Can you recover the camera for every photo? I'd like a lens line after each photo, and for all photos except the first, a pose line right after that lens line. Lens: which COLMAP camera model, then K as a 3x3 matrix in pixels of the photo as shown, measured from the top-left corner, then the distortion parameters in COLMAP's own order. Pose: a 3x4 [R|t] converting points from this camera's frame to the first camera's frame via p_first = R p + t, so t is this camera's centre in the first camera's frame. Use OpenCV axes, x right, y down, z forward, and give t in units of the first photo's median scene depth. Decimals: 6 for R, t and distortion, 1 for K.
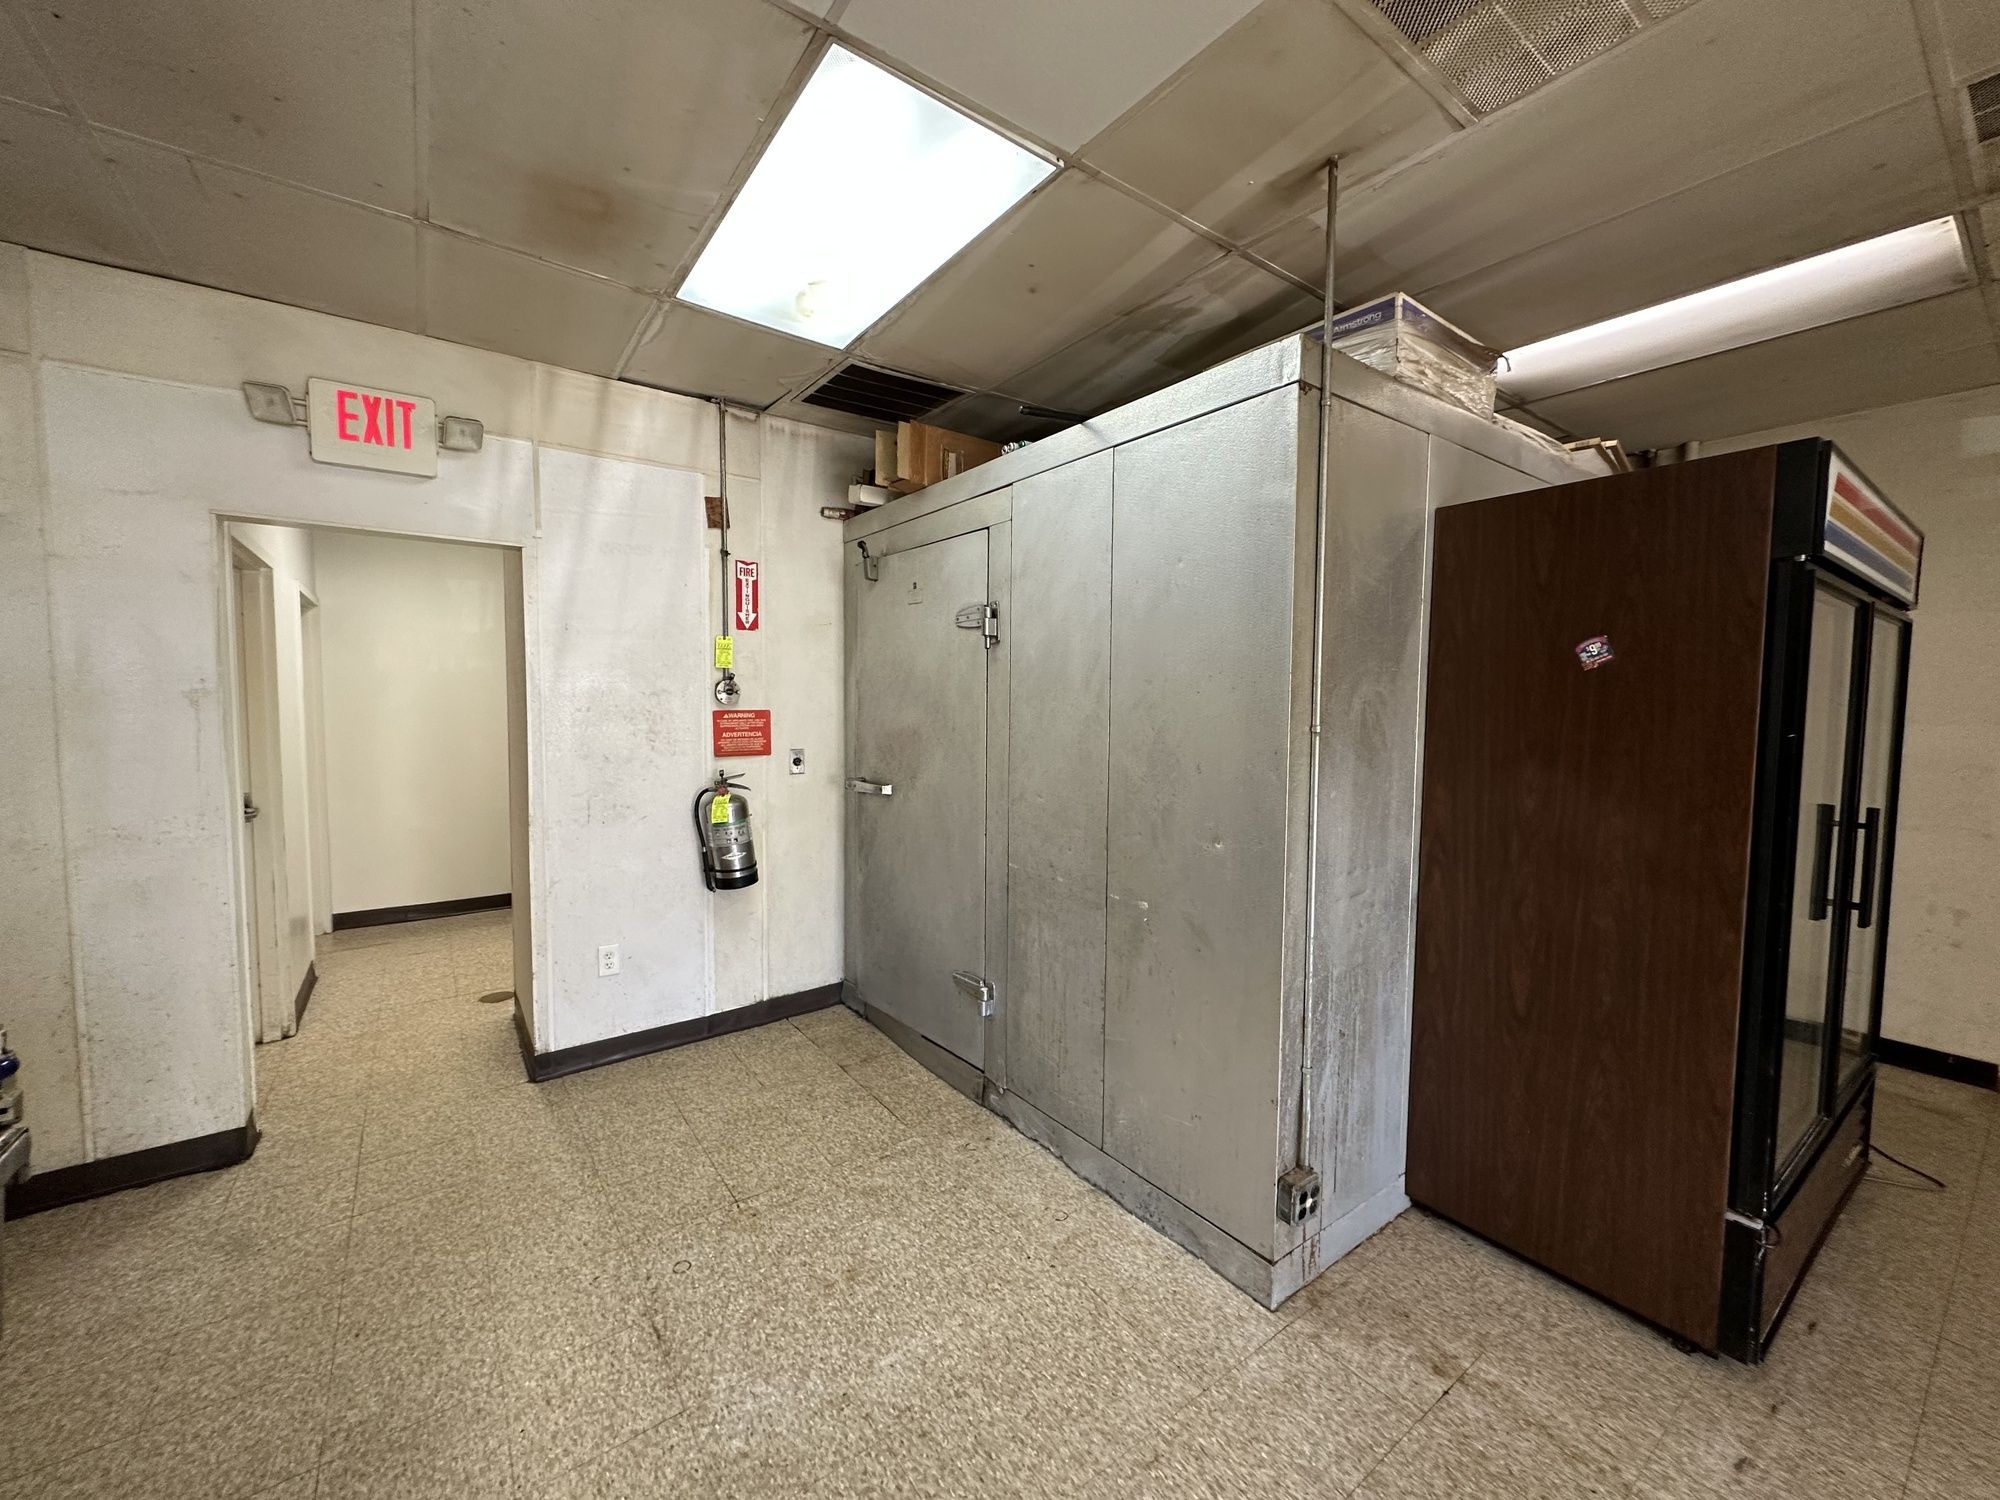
lens RADIAL K [[793.2, 0, 1000.4], [0, 793.2, 745.5], [0, 0, 1]] dist [0.000379, 0.000143]
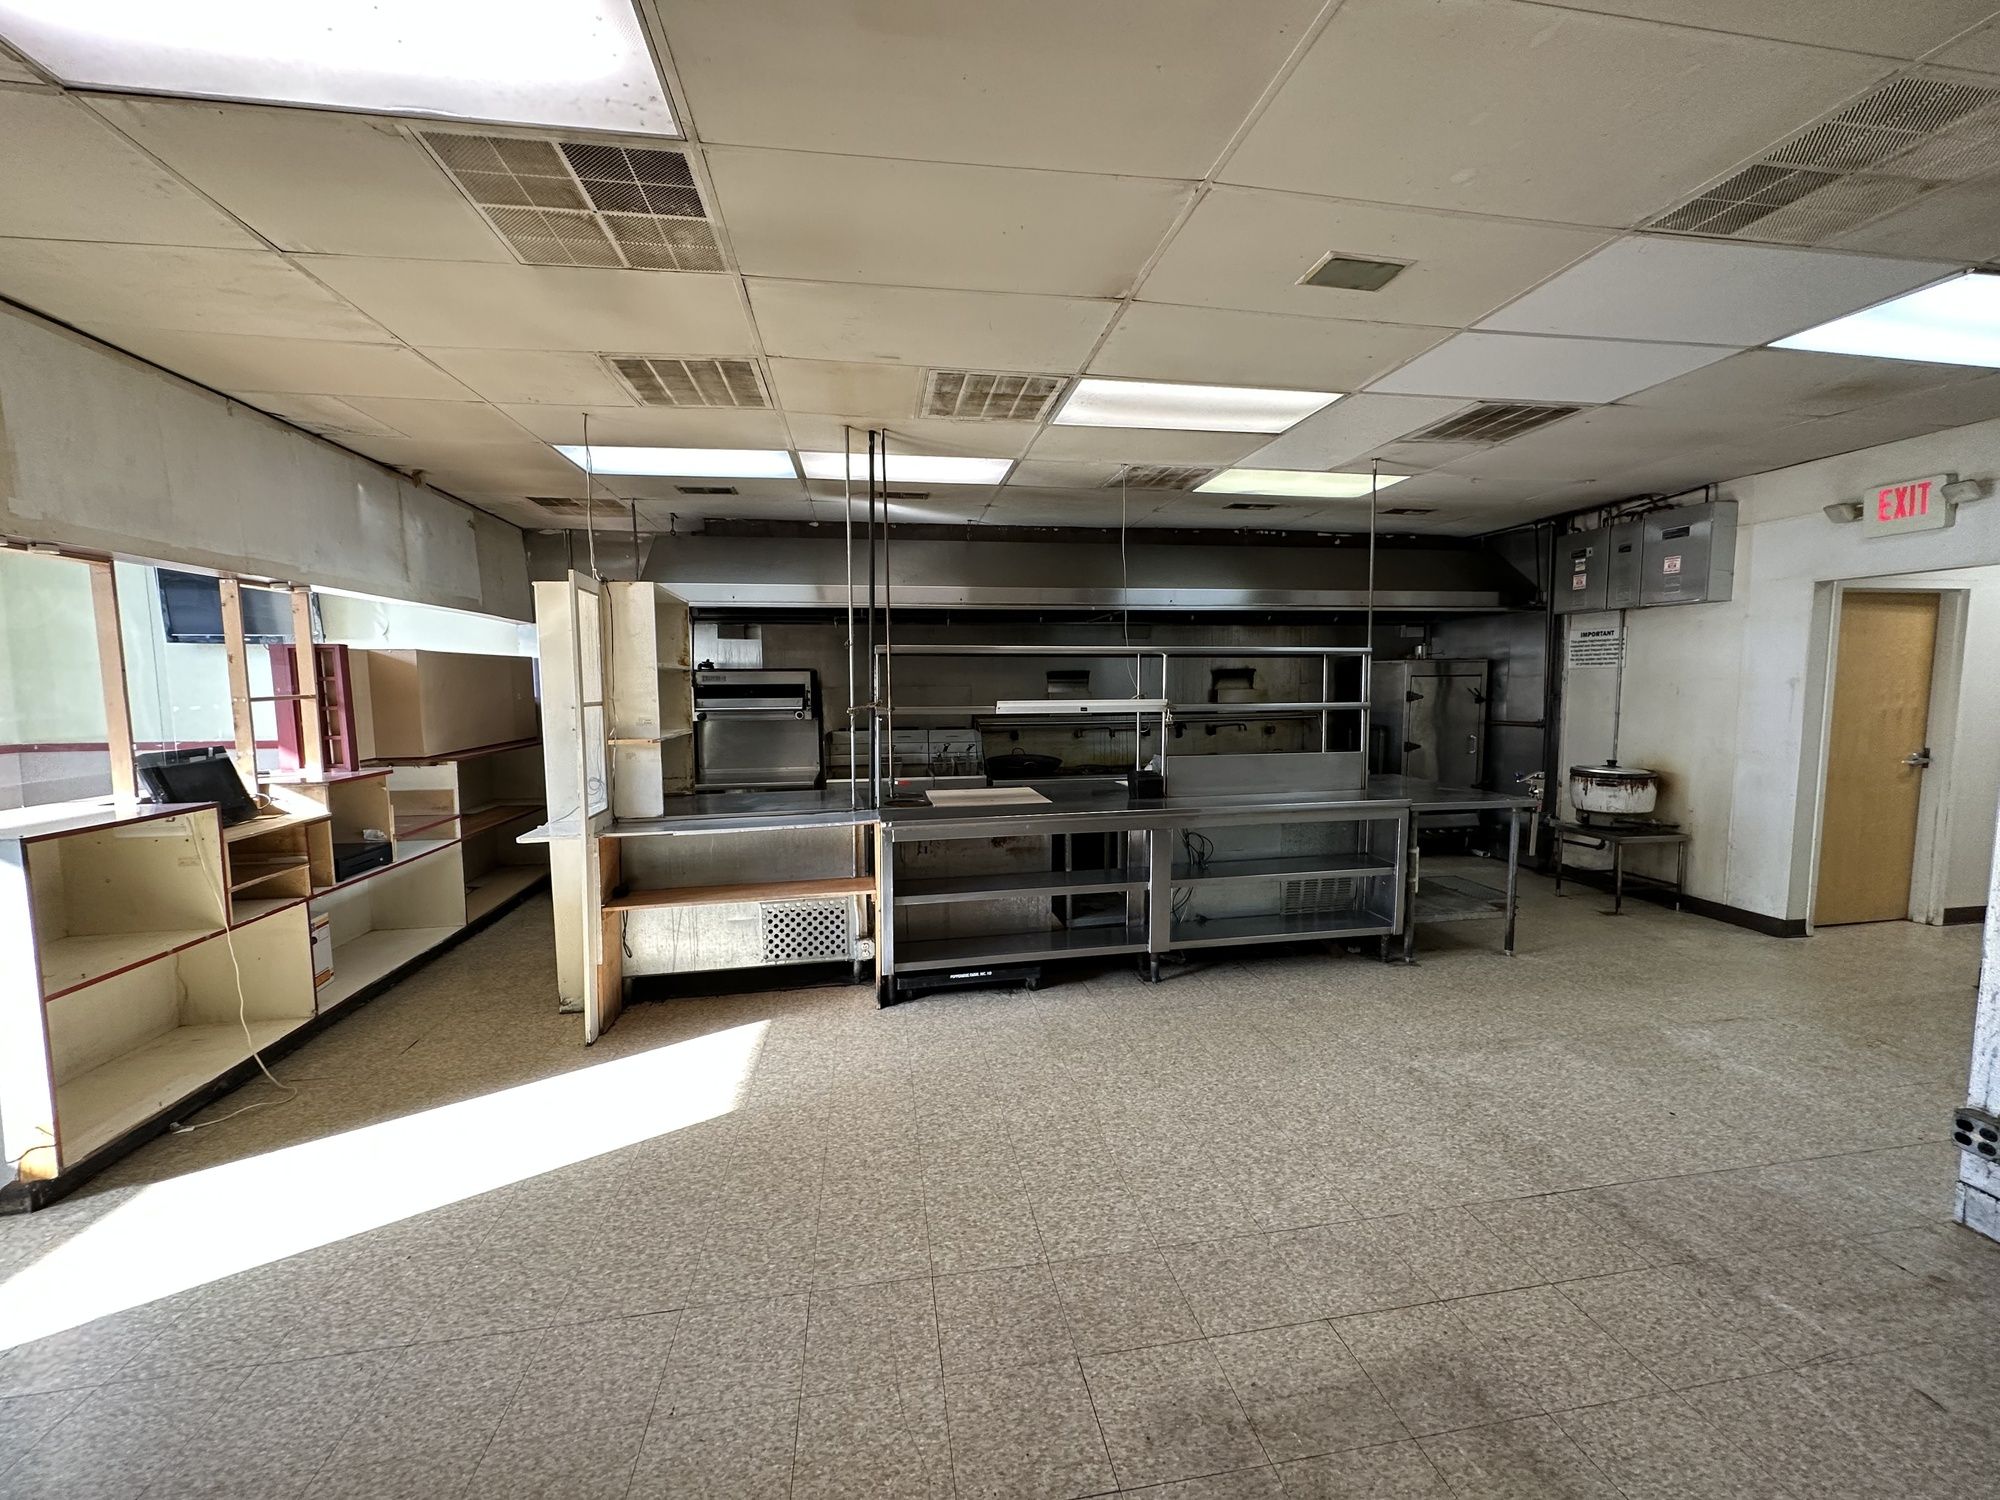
lens RADIAL K [[793.2, 0, 1003.0], [0, 793.2, 751.0], [0, 0, 1]] dist [0.000379, 0.000143]
pose [[-0.445179, 0.074229, -0.892360, 1.417775], [-0.047584, 0.993189, 0.106355, -0.011461], [0.894176, 0.089809, -0.438615, 0.160949]]
